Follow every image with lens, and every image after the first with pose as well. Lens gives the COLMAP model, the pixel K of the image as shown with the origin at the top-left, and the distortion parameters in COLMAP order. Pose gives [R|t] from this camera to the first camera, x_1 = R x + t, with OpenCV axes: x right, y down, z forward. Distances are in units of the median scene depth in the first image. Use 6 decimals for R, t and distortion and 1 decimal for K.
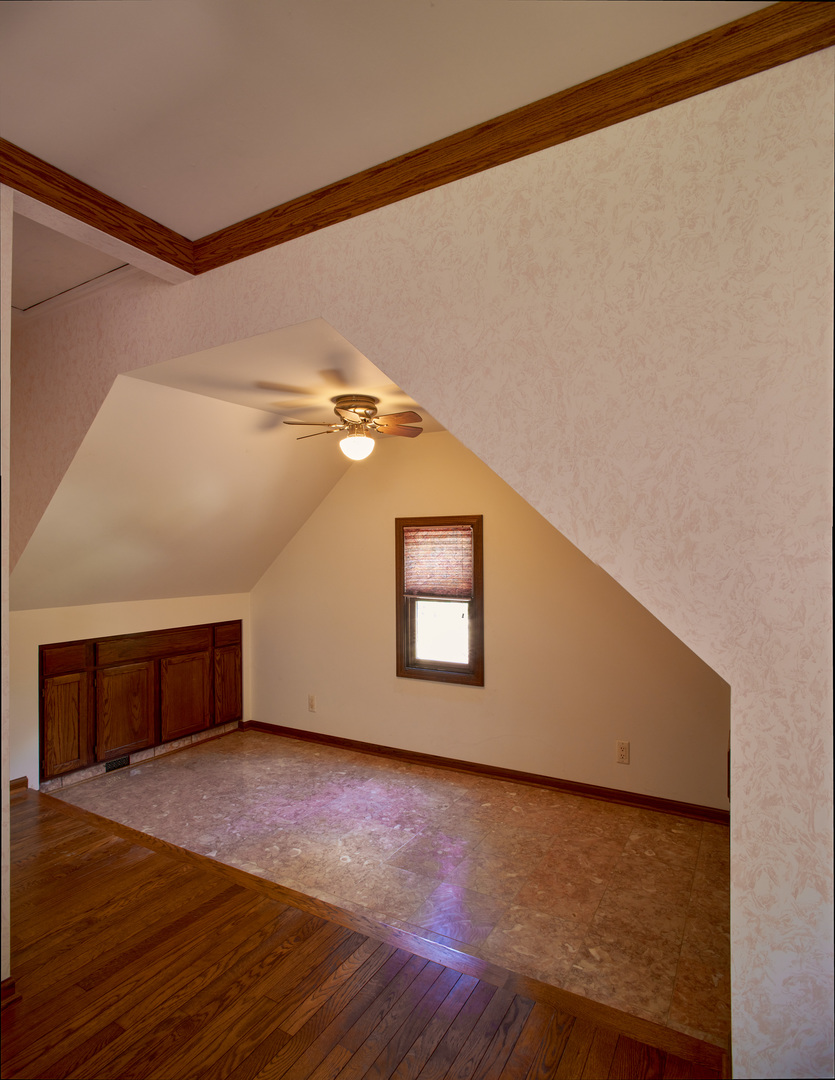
lens RADIAL K [[574.6, 0, 412.5], [0, 574.6, 543.9], [0, 0, 1]] dist [-0.003914, 0.000477]
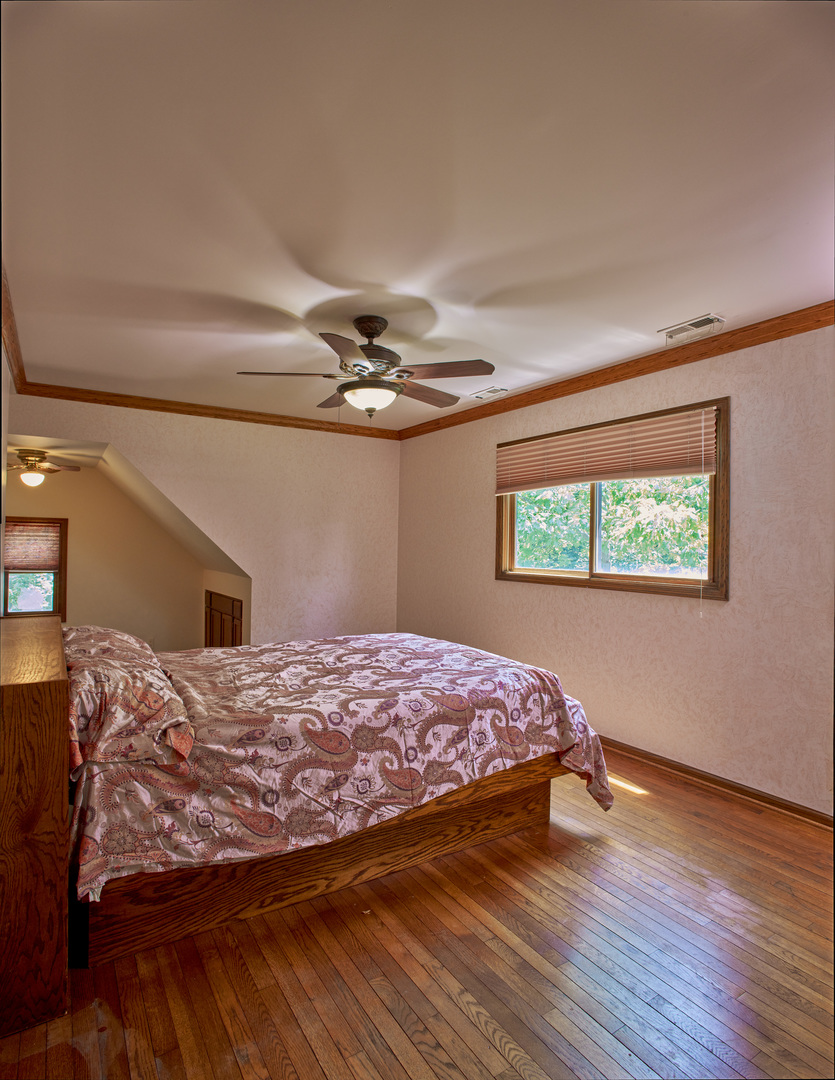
lens RADIAL K [[574.6, 0, 415.4], [0, 574.6, 543.6], [0, 0, 1]] dist [-0.003914, 0.000477]
pose [[0.444661, 0.018541, 0.895507, -0.906604], [-0.024773, 0.999658, -0.008396, 0.006882], [-0.895356, -0.018451, 0.444968, -0.635776]]
